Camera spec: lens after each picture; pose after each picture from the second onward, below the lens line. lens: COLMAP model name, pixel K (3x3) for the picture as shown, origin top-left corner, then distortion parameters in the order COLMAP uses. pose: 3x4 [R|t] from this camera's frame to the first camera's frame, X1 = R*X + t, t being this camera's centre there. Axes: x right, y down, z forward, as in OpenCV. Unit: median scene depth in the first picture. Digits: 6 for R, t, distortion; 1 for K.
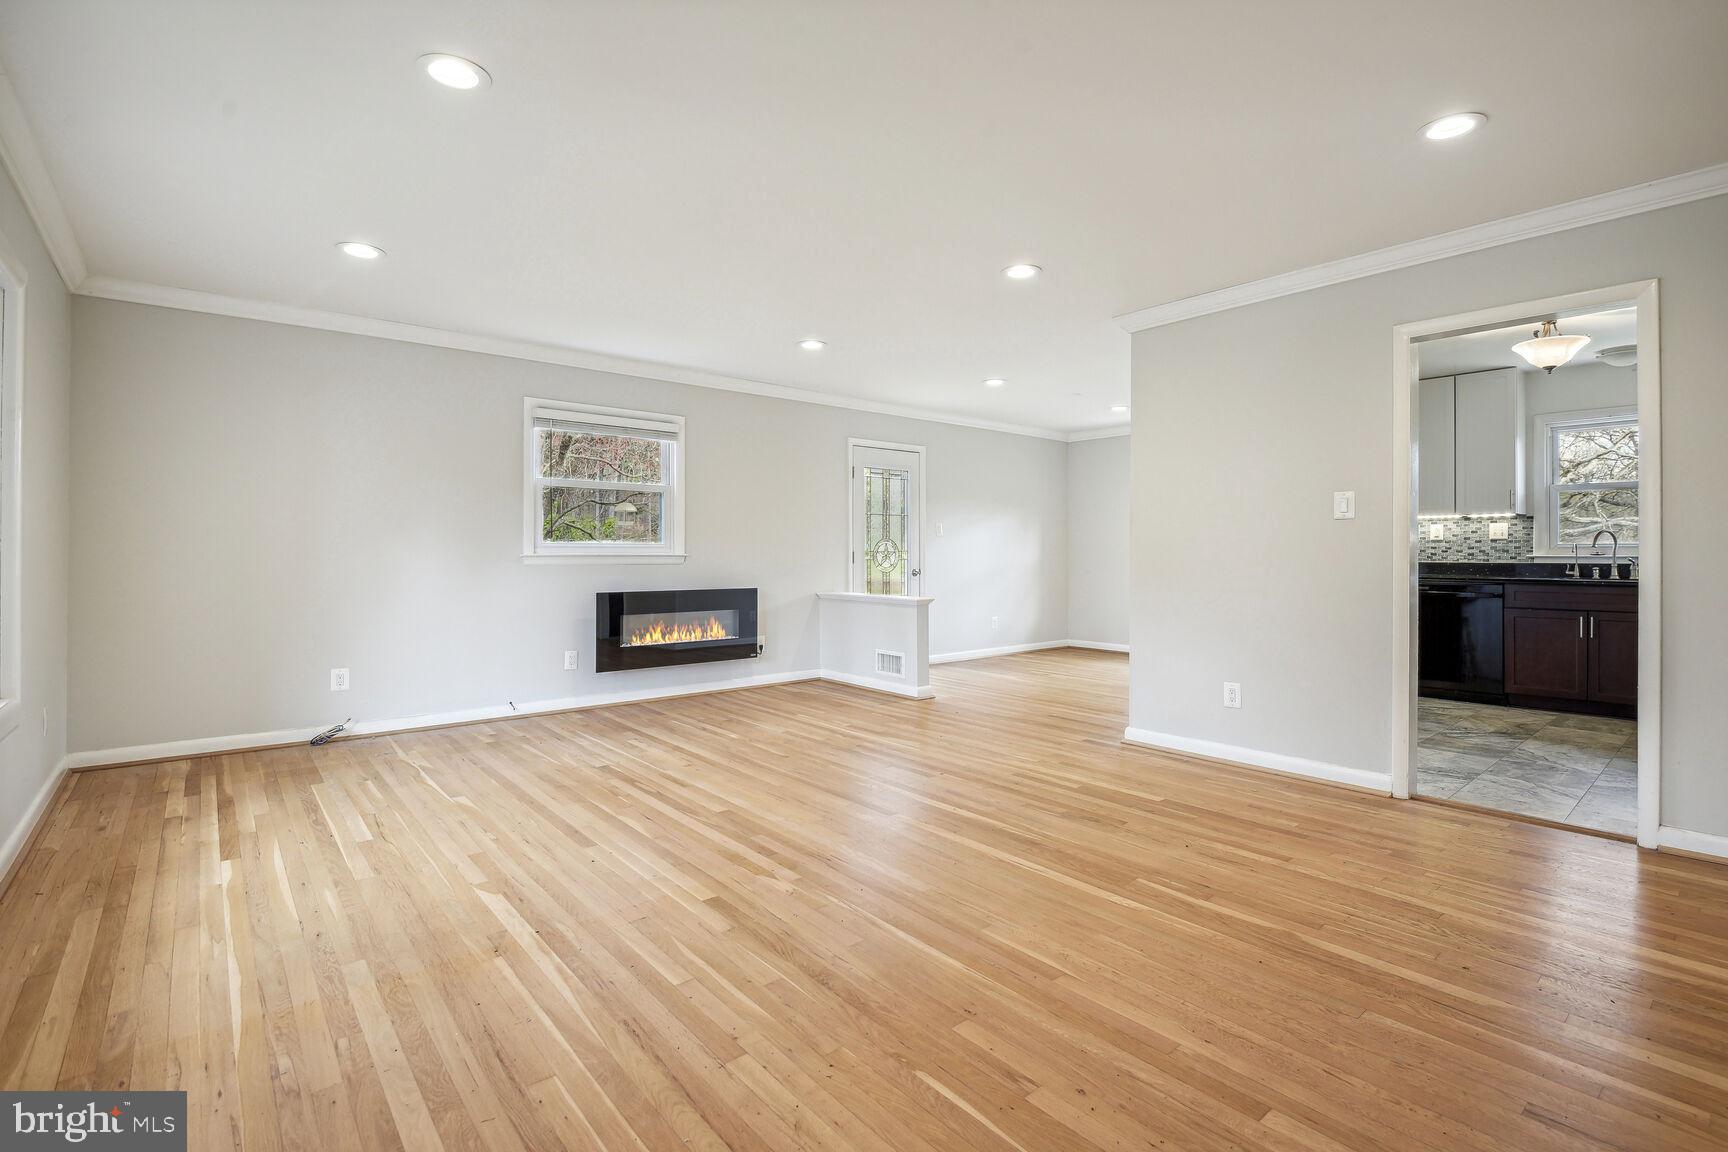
lens RADIAL K [[809.4, 0, 880.1], [0, 809.4, 571.1], [0, 0, 1]] dist [-0.023794, -0.006852]
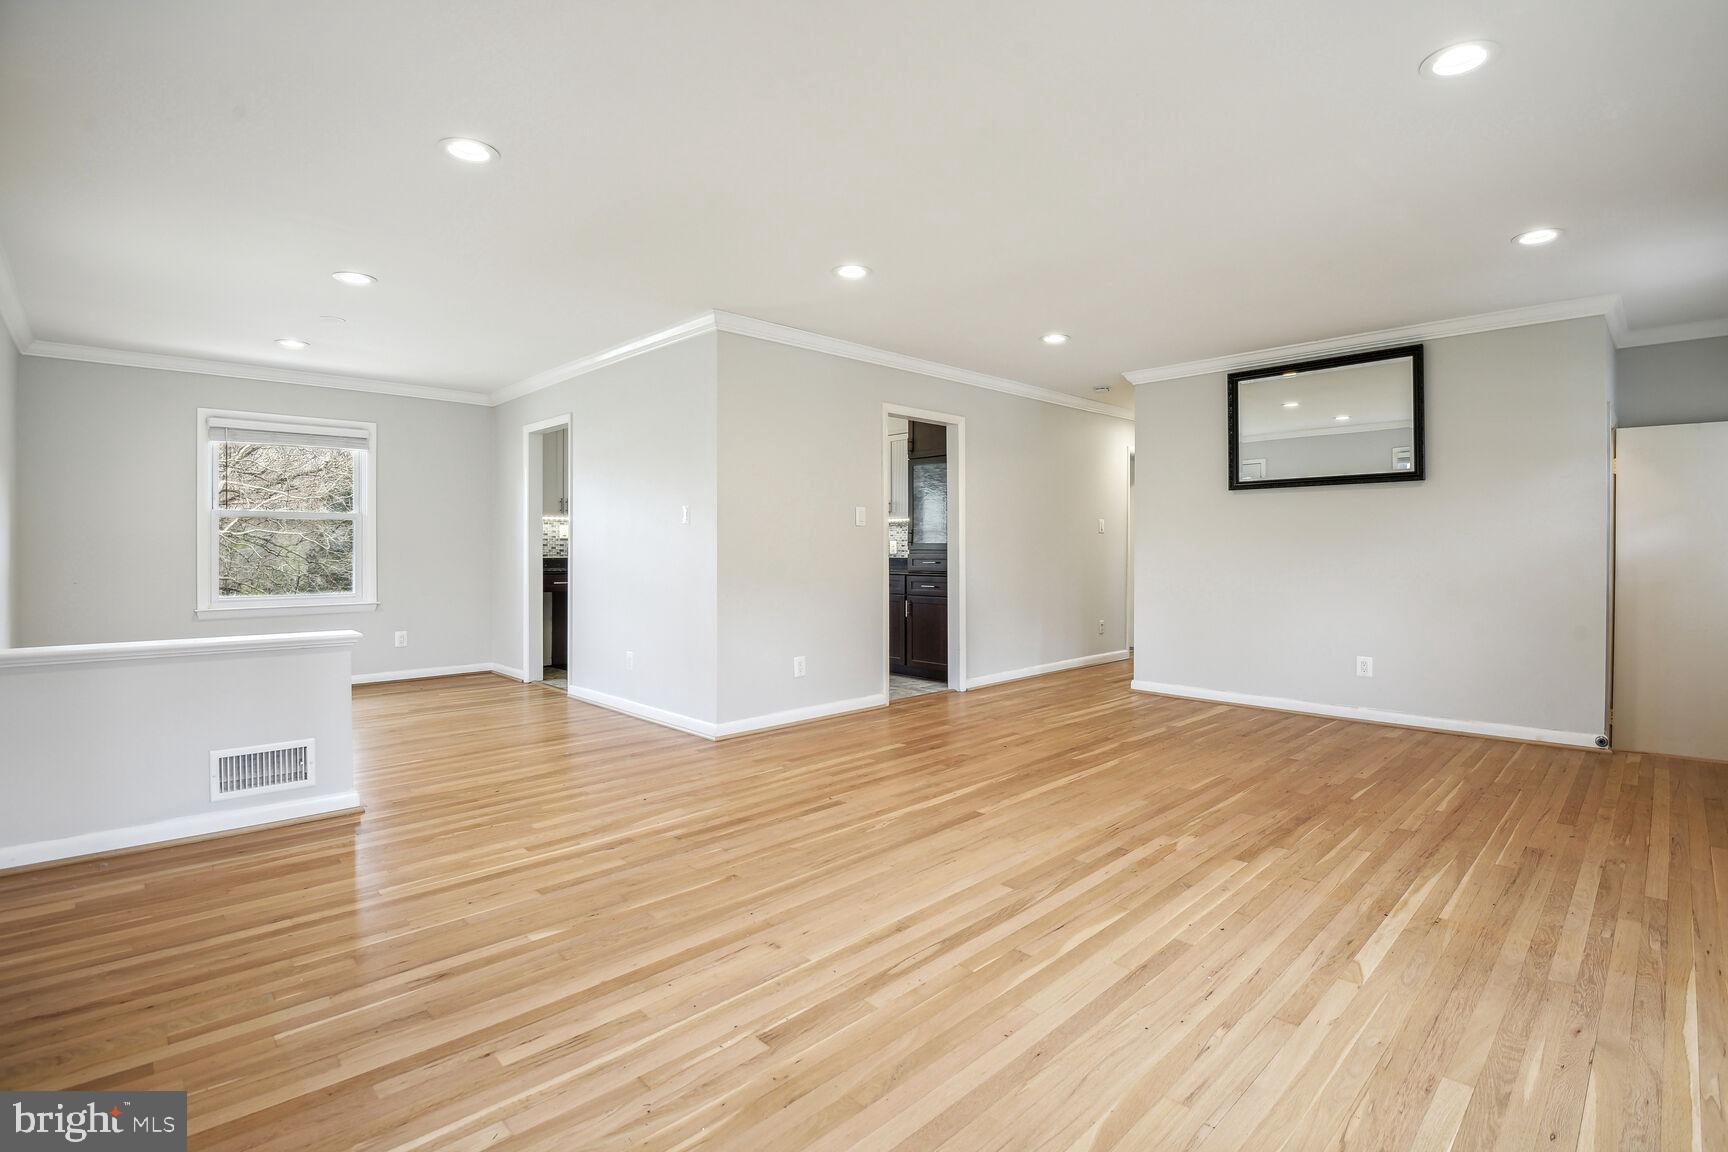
lens RADIAL K [[809.4, 0, 889.8], [0, 809.4, 555.8], [0, 0, 1]] dist [-0.023794, -0.006852]
pose [[-0.080636, -0.015920, 0.996616, -1.351555], [0.024033, 0.999551, 0.017911, -0.057133], [-0.996454, 0.025396, -0.080218, 1.646155]]
